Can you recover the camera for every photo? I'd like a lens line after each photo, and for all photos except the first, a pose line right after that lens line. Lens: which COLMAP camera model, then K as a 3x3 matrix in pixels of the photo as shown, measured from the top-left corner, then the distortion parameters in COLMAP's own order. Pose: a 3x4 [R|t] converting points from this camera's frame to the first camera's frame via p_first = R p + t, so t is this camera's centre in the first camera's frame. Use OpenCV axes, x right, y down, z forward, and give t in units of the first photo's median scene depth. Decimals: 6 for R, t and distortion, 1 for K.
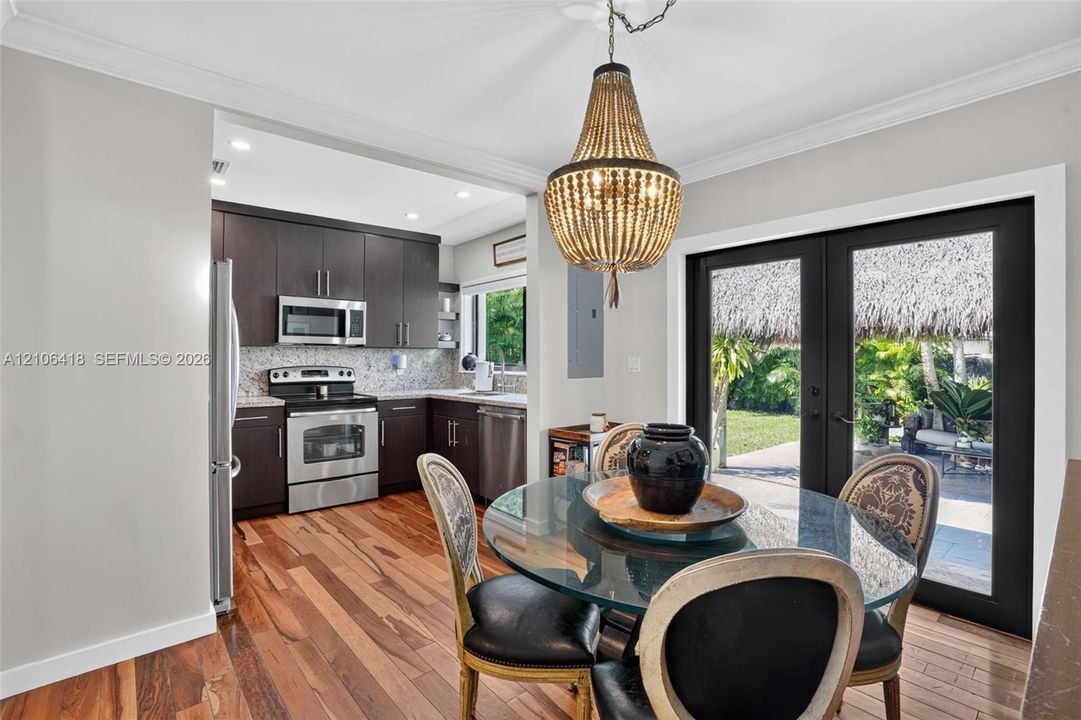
lens RADIAL K [[498.0, 0, 540.5], [0, 498.0, 360.0], [0, 0, 1]] dist [-0.065826, 0.022845]
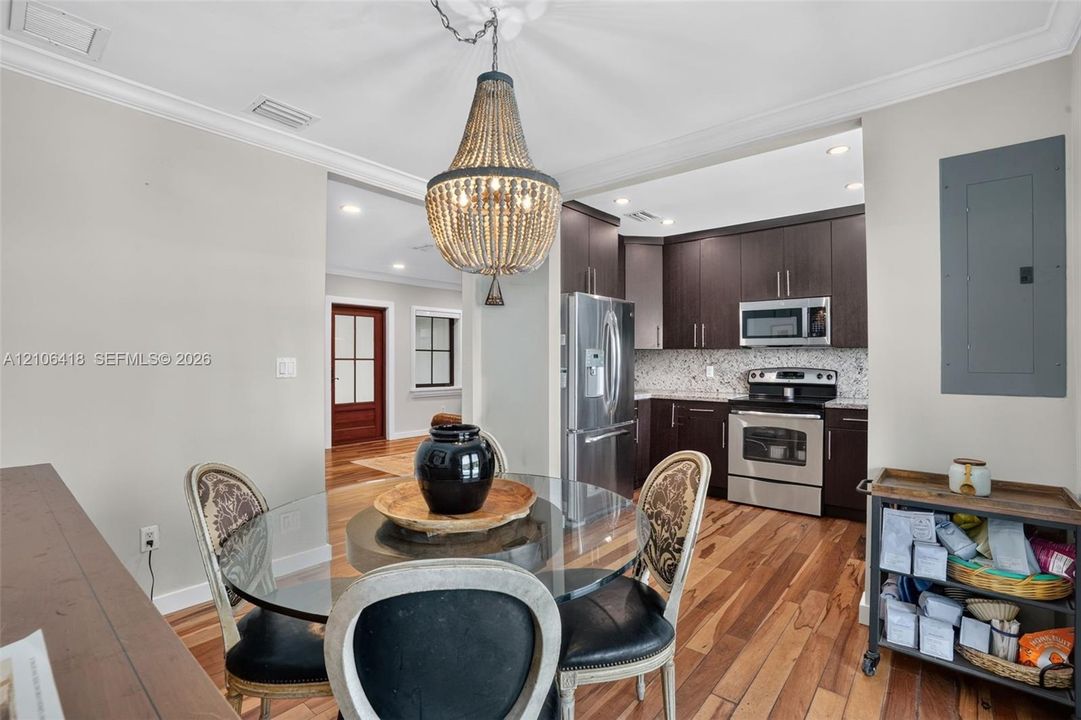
lens RADIAL K [[500.2, 0, 545.7], [0, 500.2, 363.0], [0, 0, 1]] dist [-0.080555, 0.036190]
pose [[0.163453, 0.006408, -0.986530, 0.457303], [-0.002950, 0.999978, 0.006006, -0.001487], [0.986547, 0.001929, 0.163468, 0.364953]]
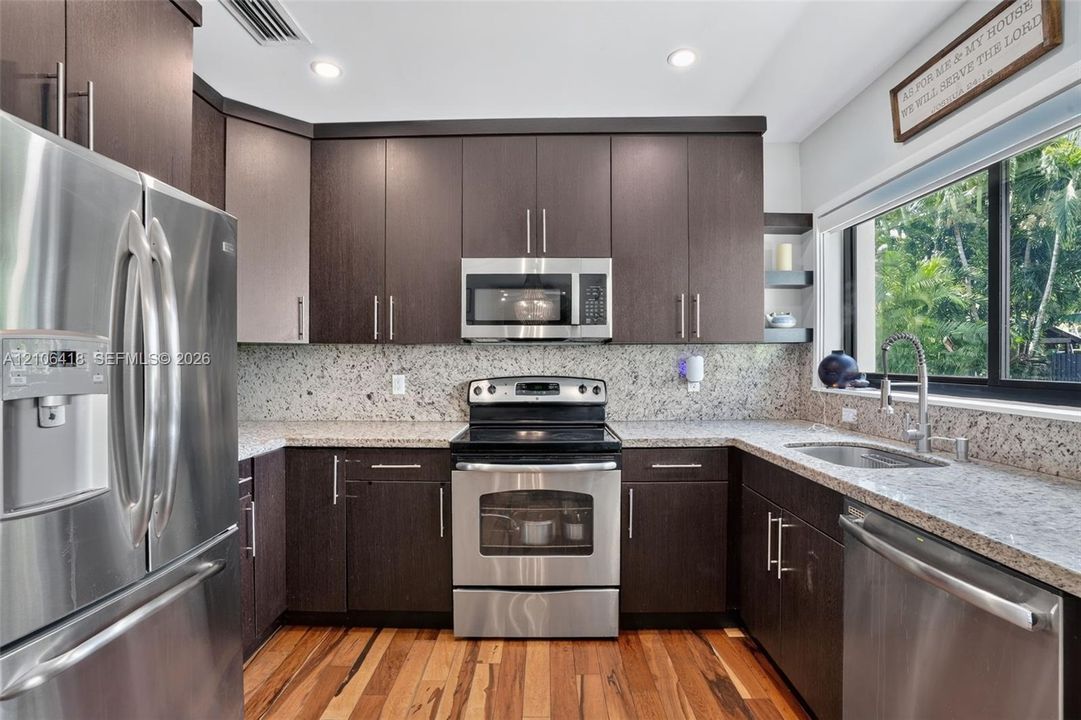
lens RADIAL K [[500.2, 0, 545.7], [0, 500.2, 363.0], [0, 0, 1]] dist [-0.080555, 0.036190]
pose [[0.753485, 0.002443, -0.657460, -0.054097], [0.002029, 0.999980, 0.006040, -0.007460], [0.657462, -0.005885, 0.753465, 0.571058]]
